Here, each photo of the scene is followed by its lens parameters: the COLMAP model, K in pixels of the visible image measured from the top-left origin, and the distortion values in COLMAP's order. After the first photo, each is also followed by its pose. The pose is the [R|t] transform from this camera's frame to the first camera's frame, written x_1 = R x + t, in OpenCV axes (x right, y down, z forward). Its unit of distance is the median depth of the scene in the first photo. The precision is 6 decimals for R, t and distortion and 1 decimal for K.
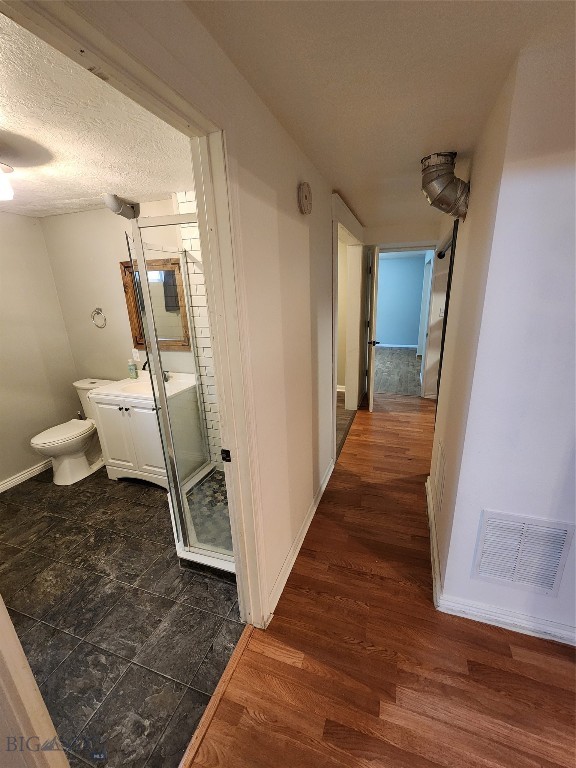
lens RADIAL K [[317.4, 0, 295.9], [0, 317.4, 386.0], [0, 0, 1]] dist [0.000252, -0.000008]
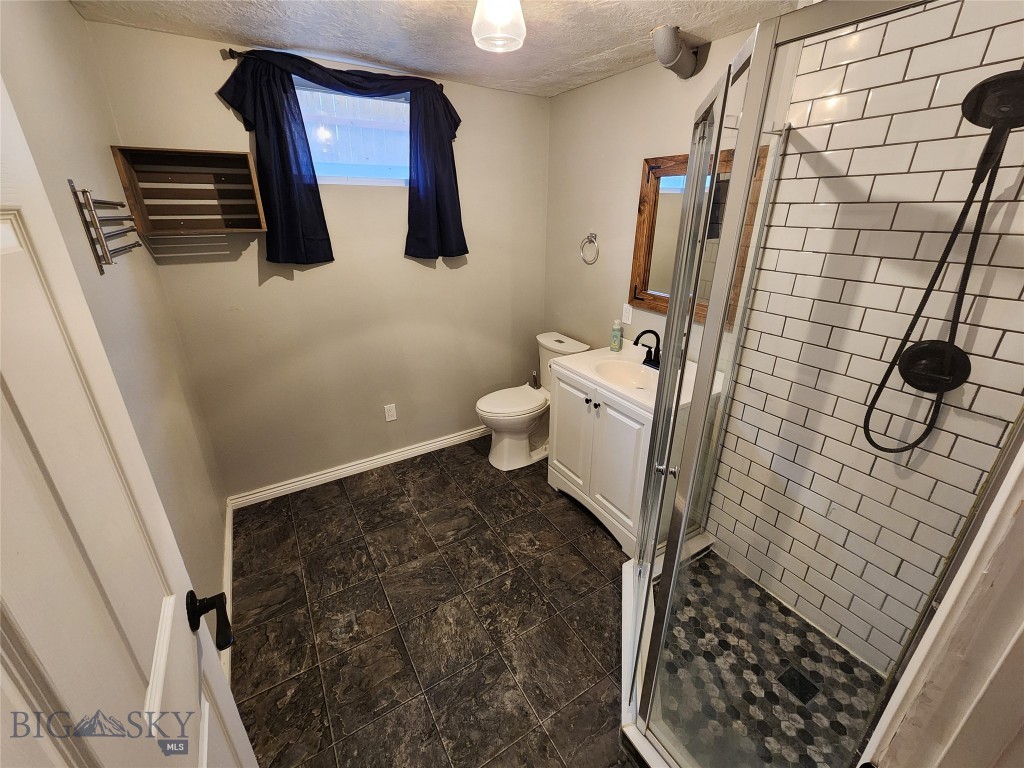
lens RADIAL K [[423.2, 0, 515.5], [0, 423.2, 372.6], [0, 0, 1]] dist [0.000252, -0.000008]
pose [[0.769938, 0.263477, -0.581184, -0.187634], [-0.212274, 0.964661, 0.156109, -0.082877], [0.601777, 0.003176, 0.798658, 0.239106]]
